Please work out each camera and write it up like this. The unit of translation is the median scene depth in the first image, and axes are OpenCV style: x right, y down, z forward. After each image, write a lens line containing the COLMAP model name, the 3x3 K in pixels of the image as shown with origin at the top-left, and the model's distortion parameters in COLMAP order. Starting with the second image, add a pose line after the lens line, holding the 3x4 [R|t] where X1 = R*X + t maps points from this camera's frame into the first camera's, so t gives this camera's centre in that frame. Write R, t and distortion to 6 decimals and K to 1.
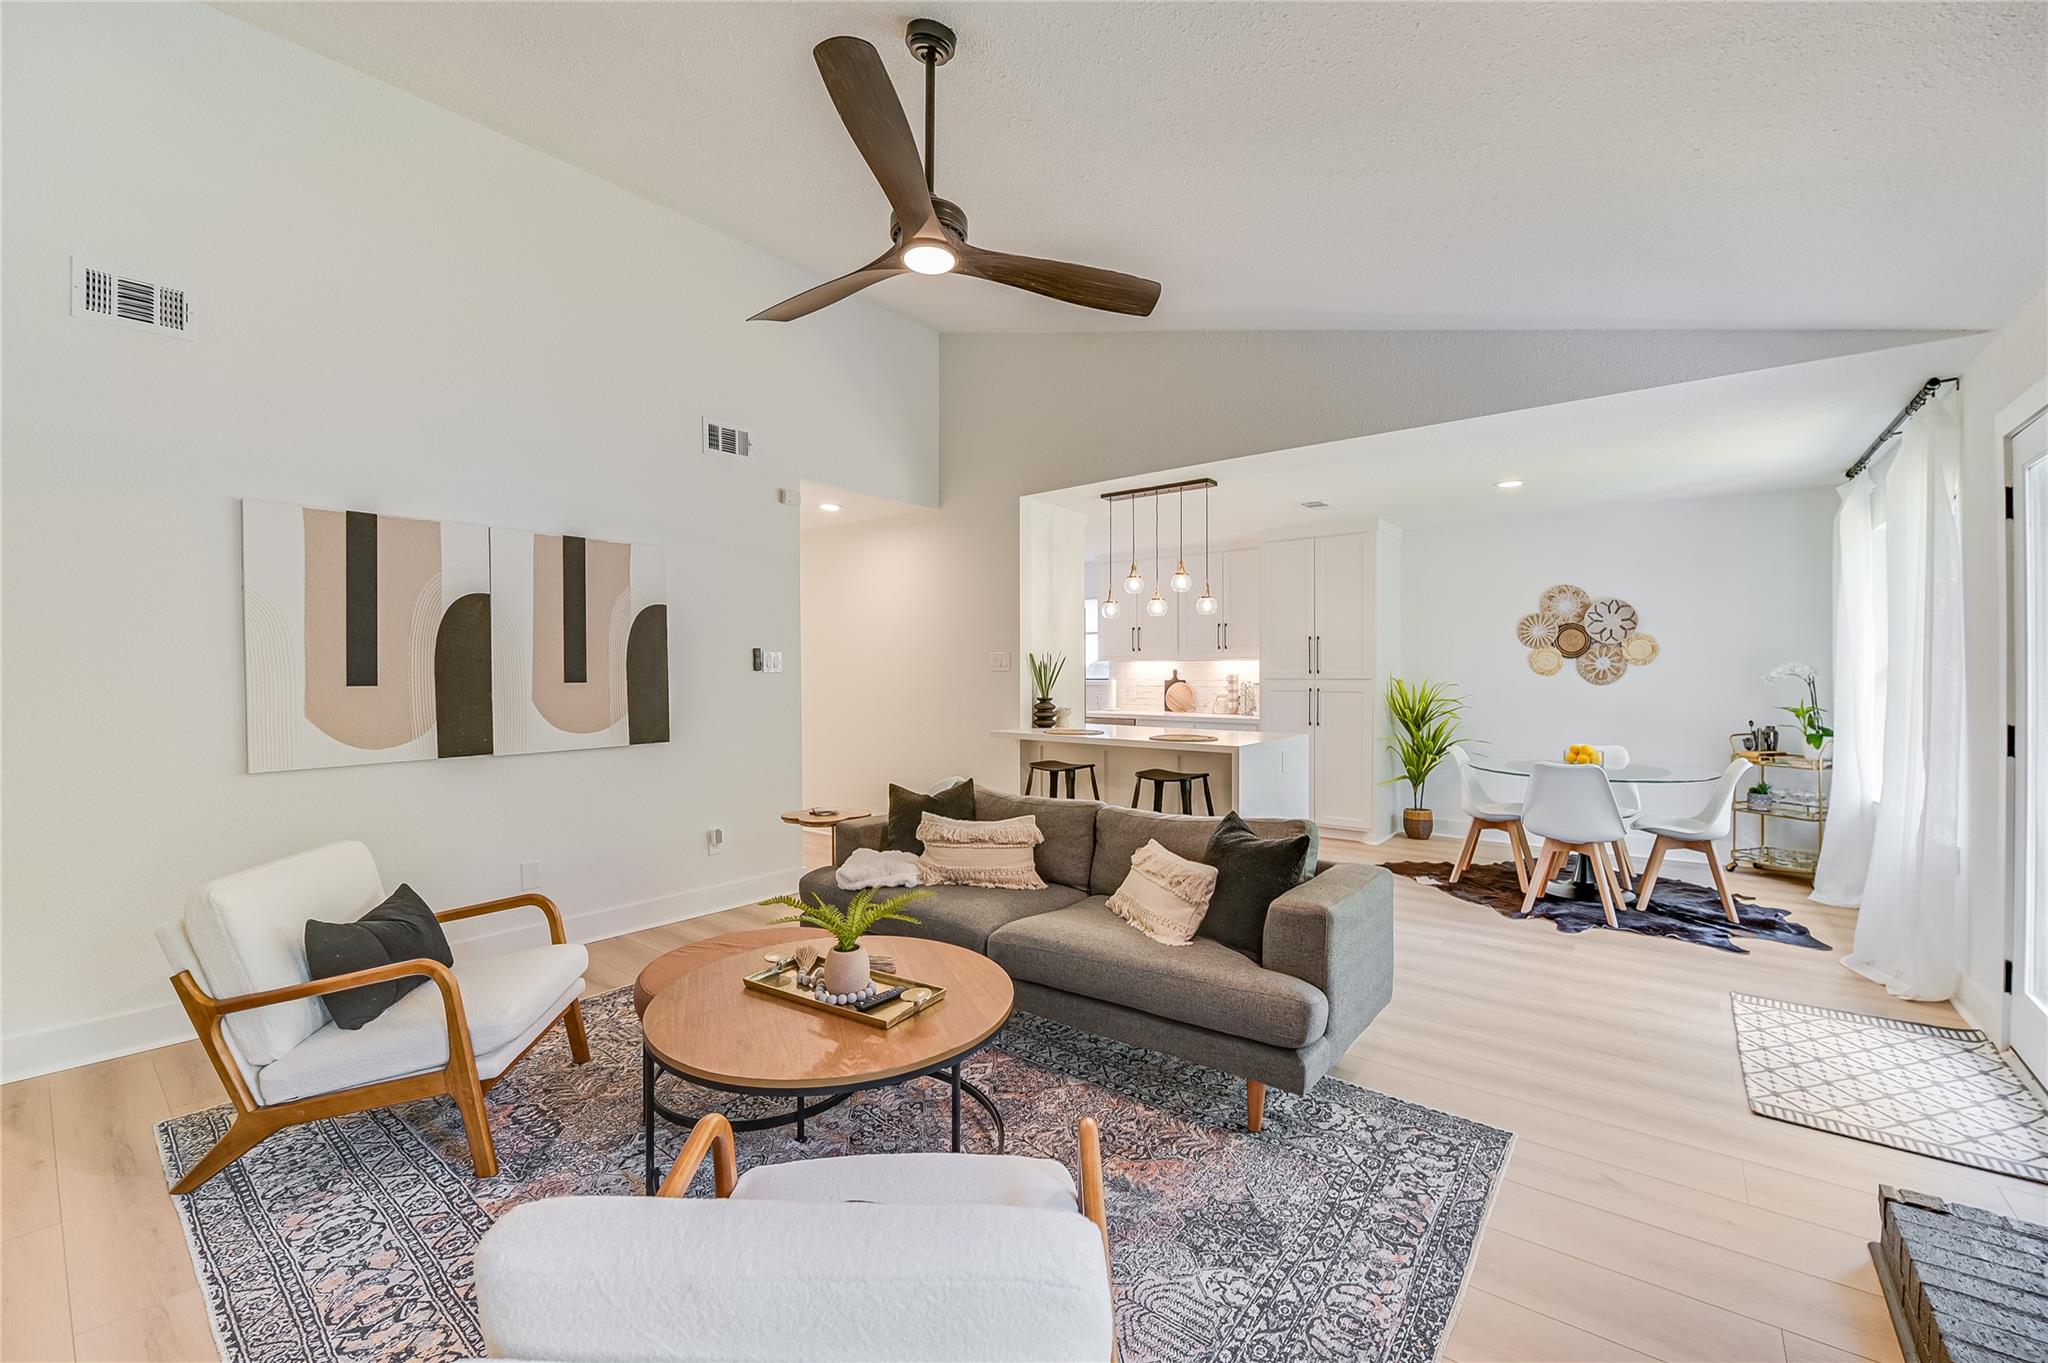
lens RADIAL K [[807.7, 0, 1037.4], [0, 807.7, 679.9], [0, 0, 1]] dist [-0.001723, -0.000107]
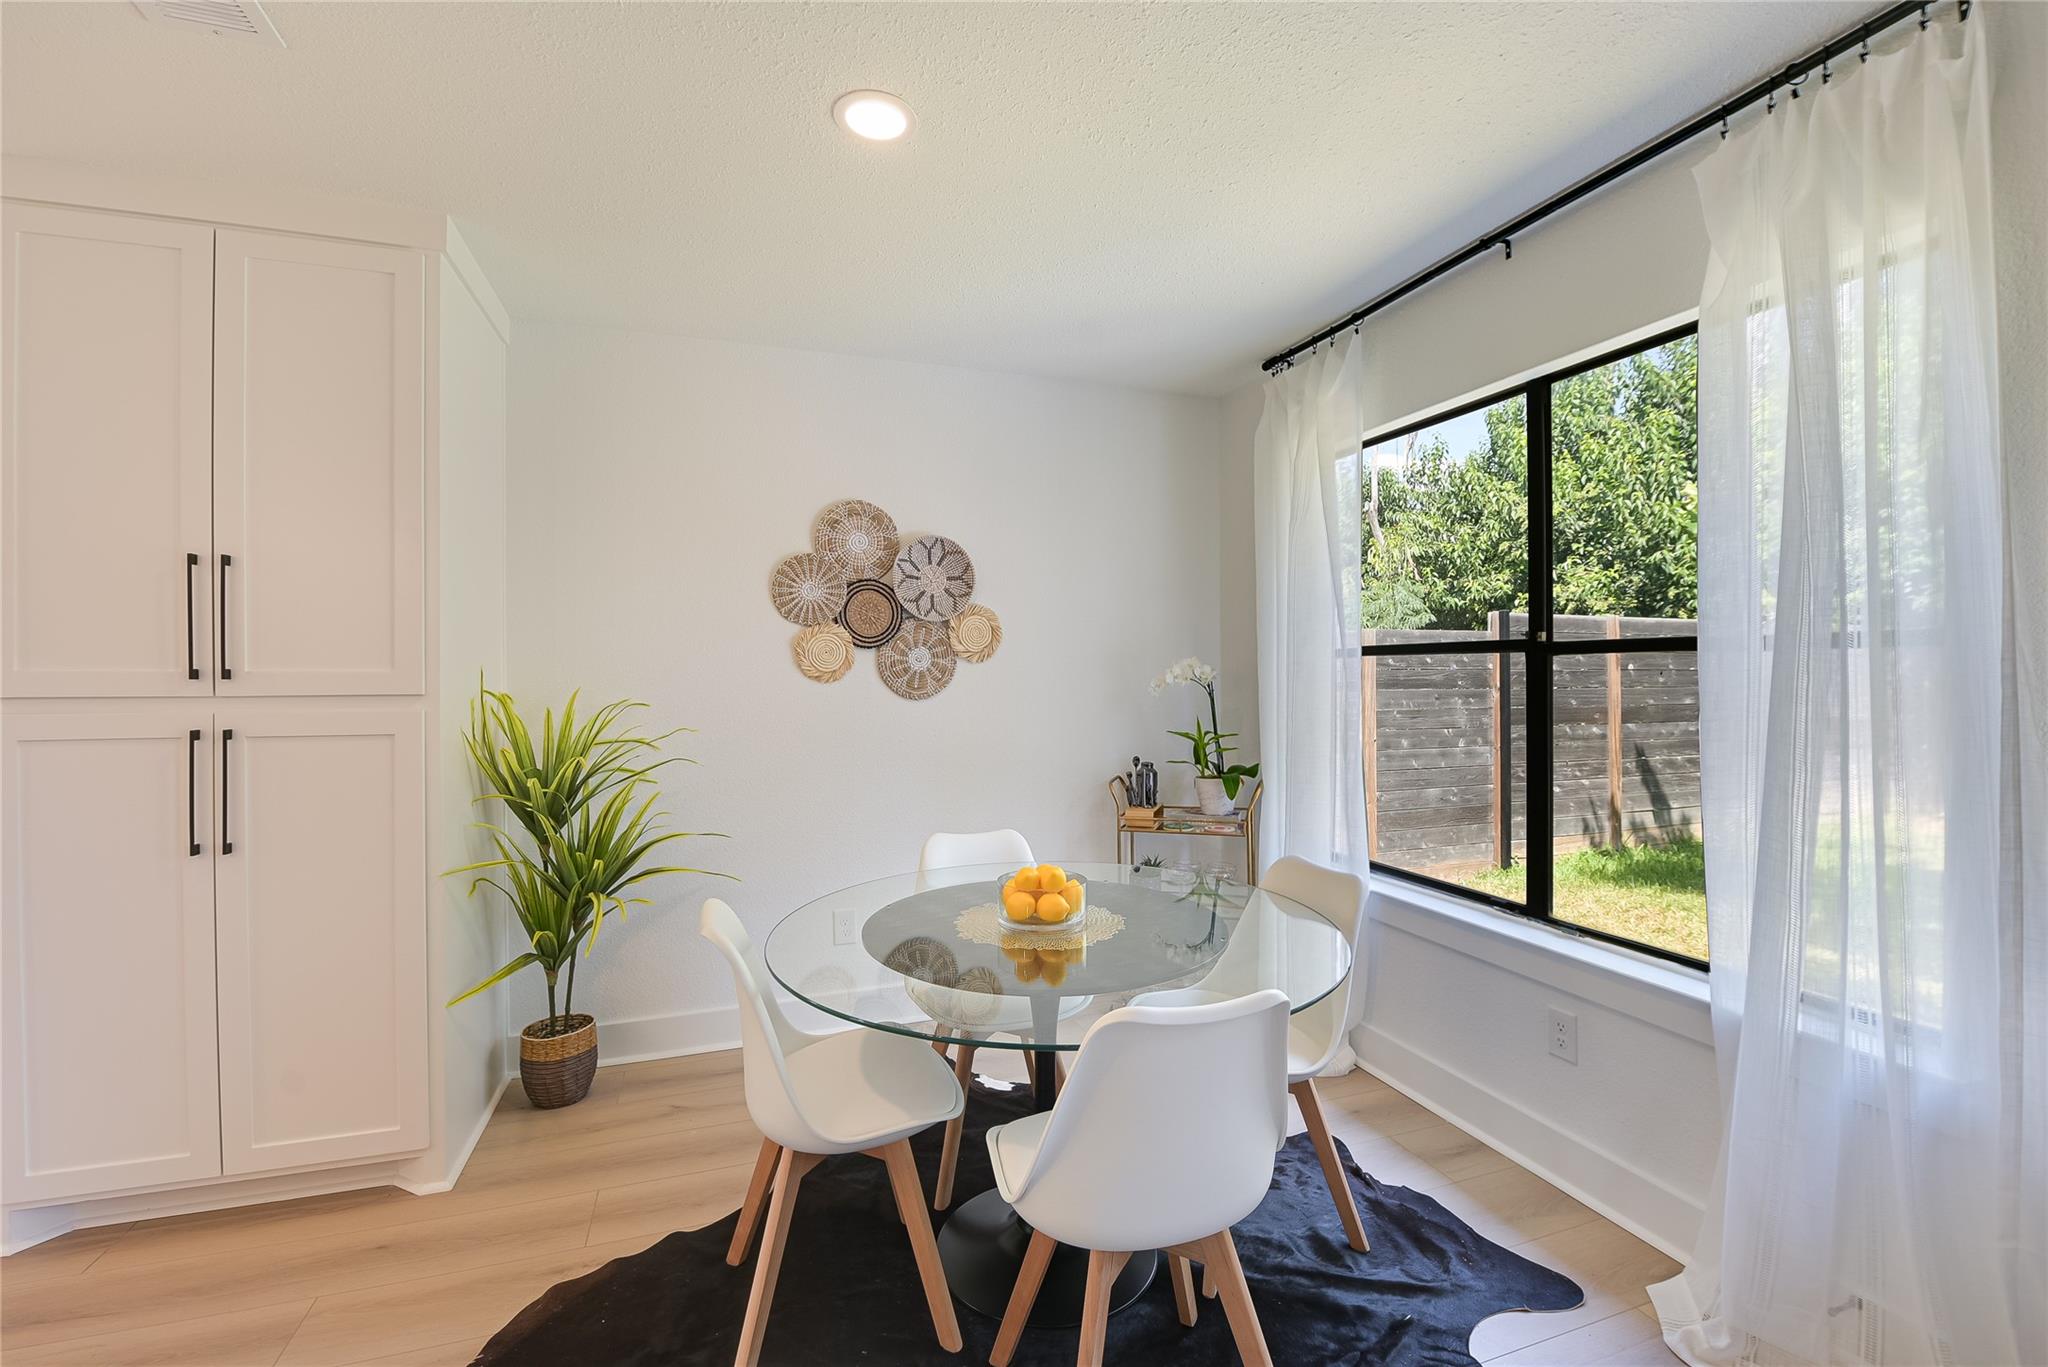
lens RADIAL K [[858.2, 0, 1029.1], [0, 858.2, 679.9], [0, 0, 1]] dist [-0.015474, -0.000058]
pose [[0.544921, -0.002676, 0.838483, 0.266739], [0.009226, 0.999954, -0.002804, -0.004576], [-0.838437, 0.009263, 0.544920, 0.623116]]
